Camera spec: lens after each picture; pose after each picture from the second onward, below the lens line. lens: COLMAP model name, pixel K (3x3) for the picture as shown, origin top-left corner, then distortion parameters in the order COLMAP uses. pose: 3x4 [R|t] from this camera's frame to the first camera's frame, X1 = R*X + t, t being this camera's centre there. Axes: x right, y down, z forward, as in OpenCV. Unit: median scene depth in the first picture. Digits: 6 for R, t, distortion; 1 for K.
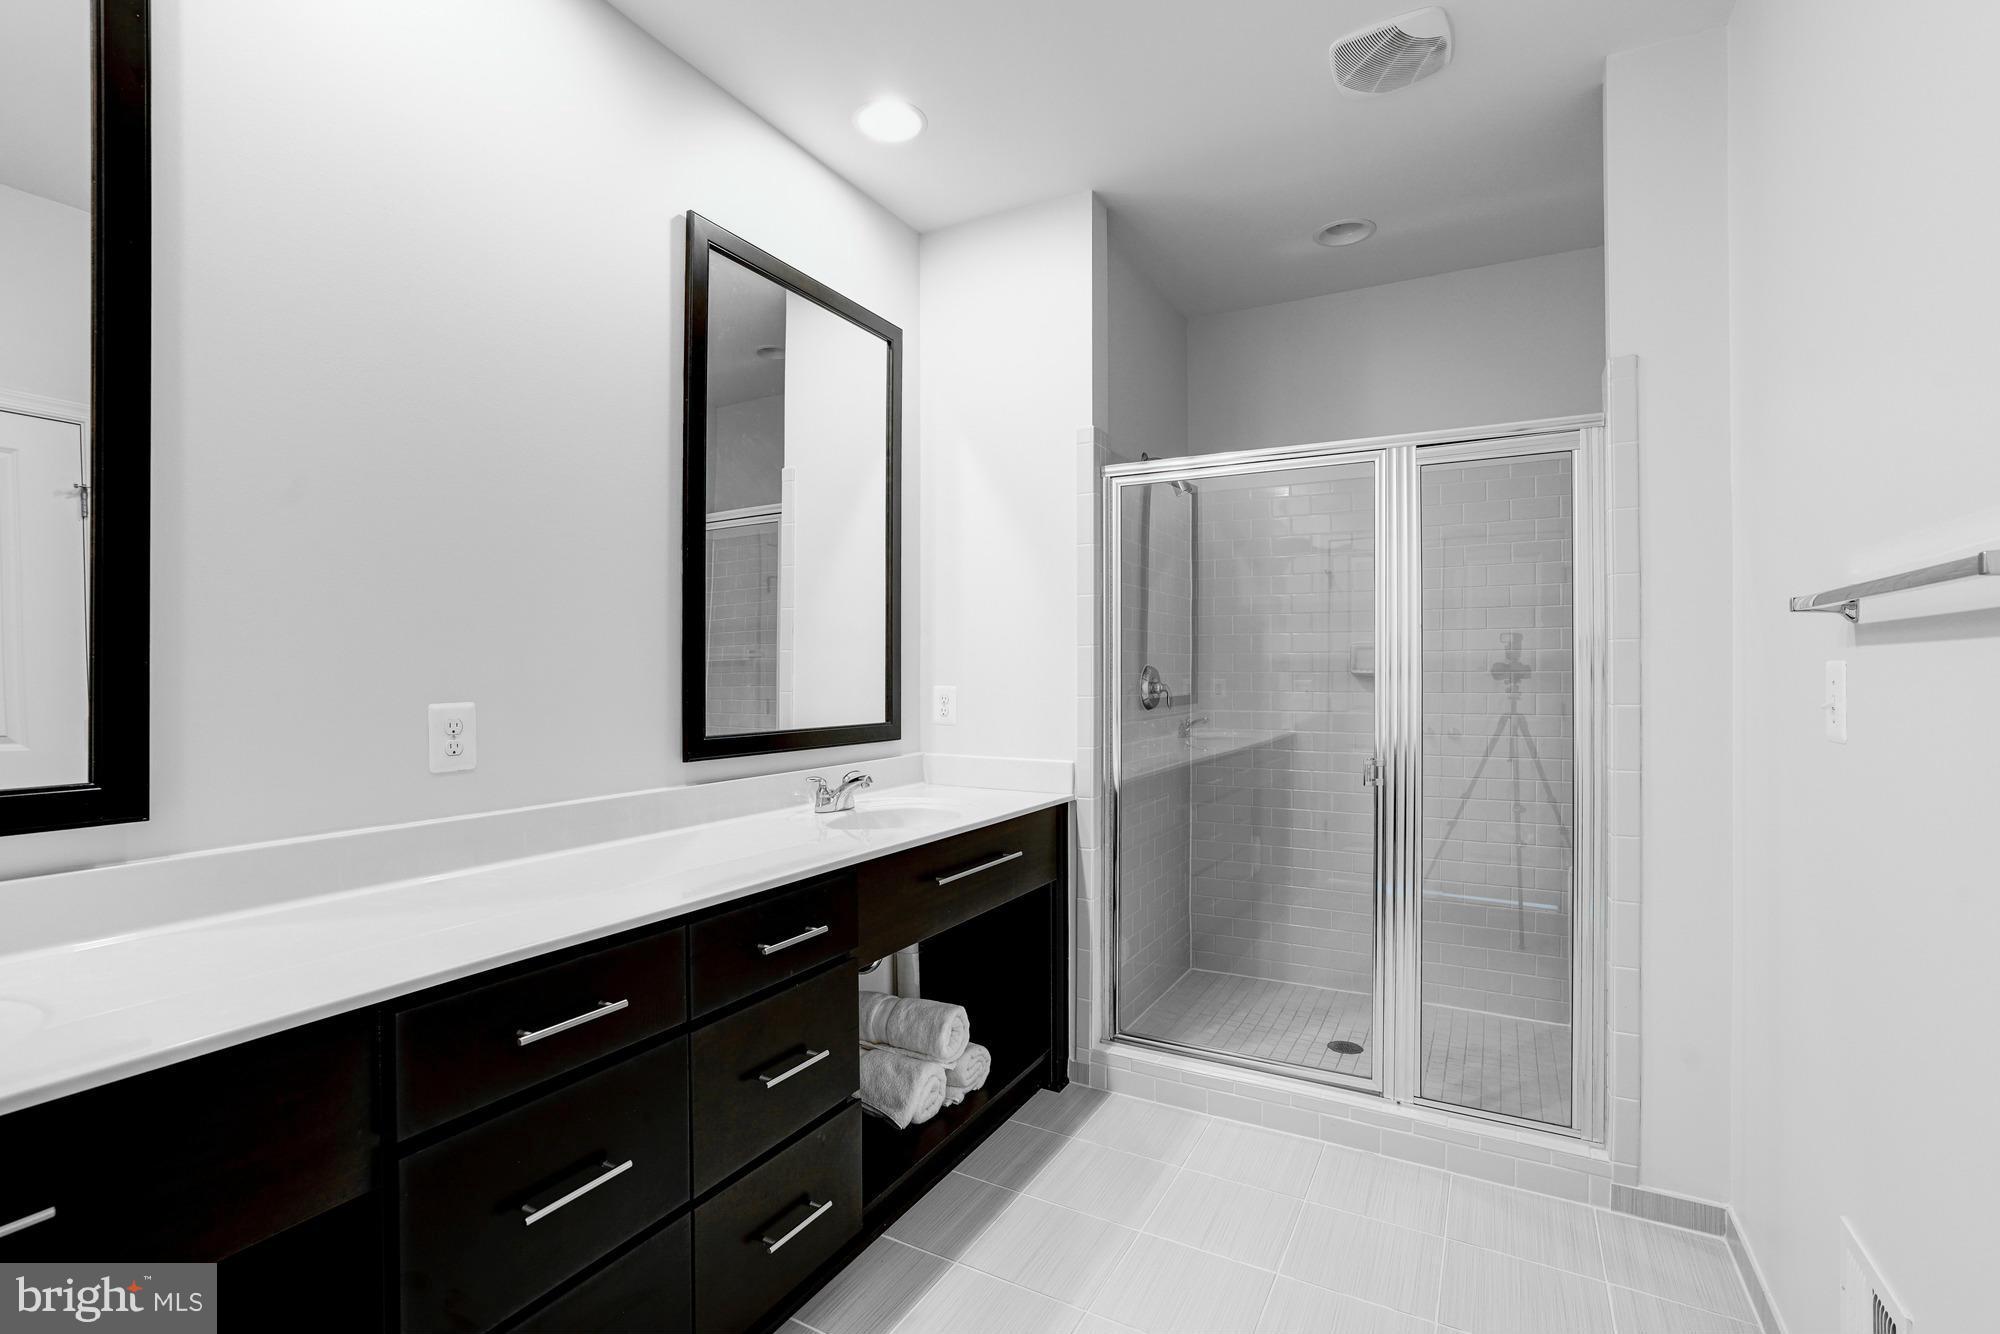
lens RADIAL K [[898.1, 0, 1005.8], [0, 898.1, 672.5], [0, 0, 1]] dist [-0.000917, 0.000380]
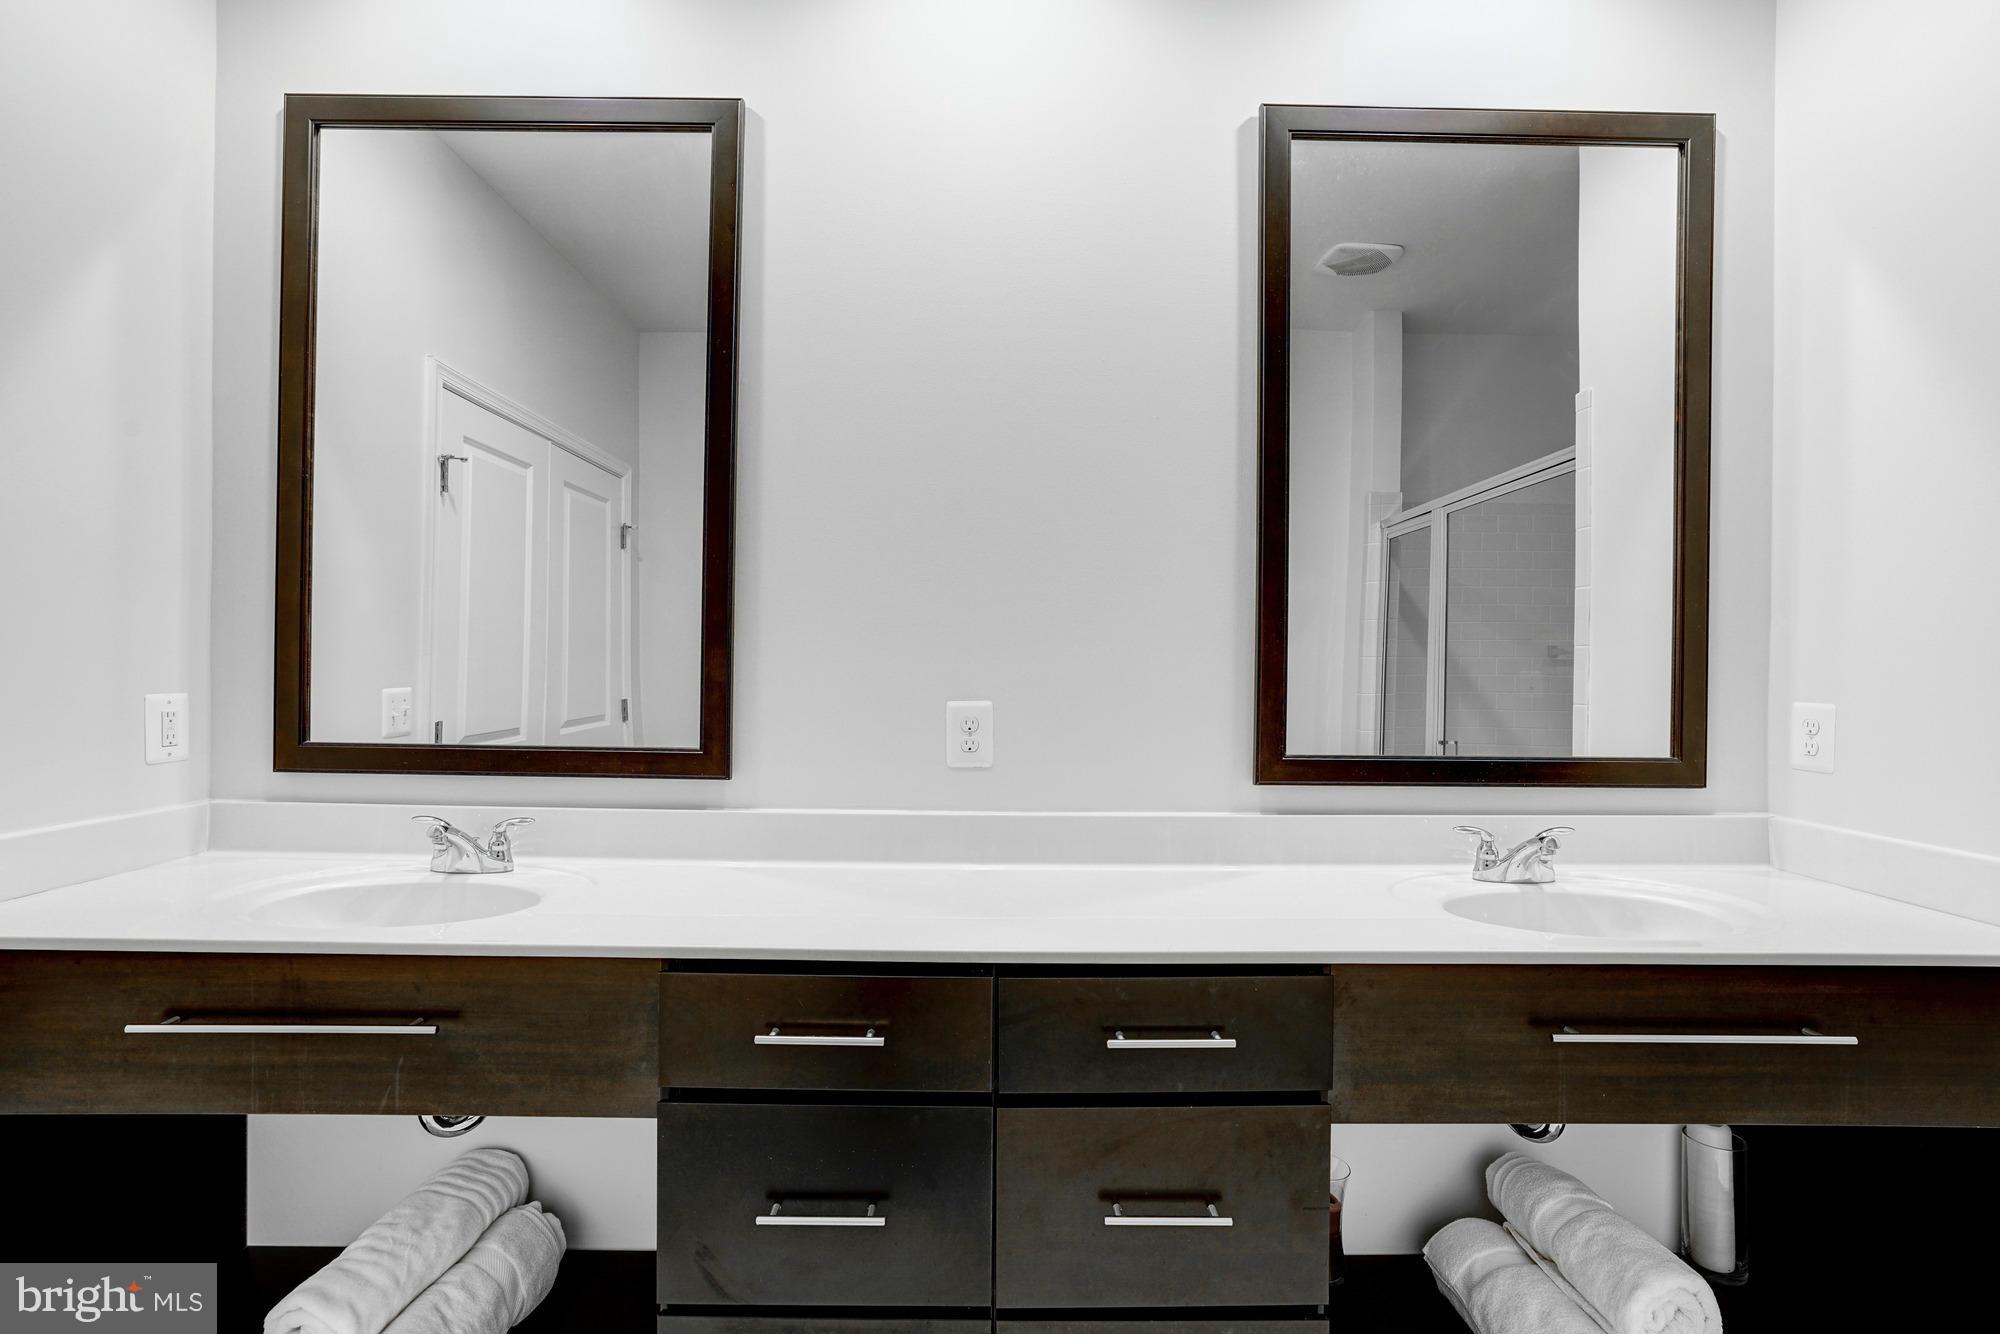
lens RADIAL K [[897.1, 0, 1003.2], [0, 897.1, 685.4], [0, 0, 1]] dist [-0.005175, 0.000045]
pose [[0.498960, 0.009199, -0.866576, 0.224132], [-0.008182, 0.999949, 0.005904, 0.006372], [0.866586, 0.004145, 0.499010, 0.371636]]
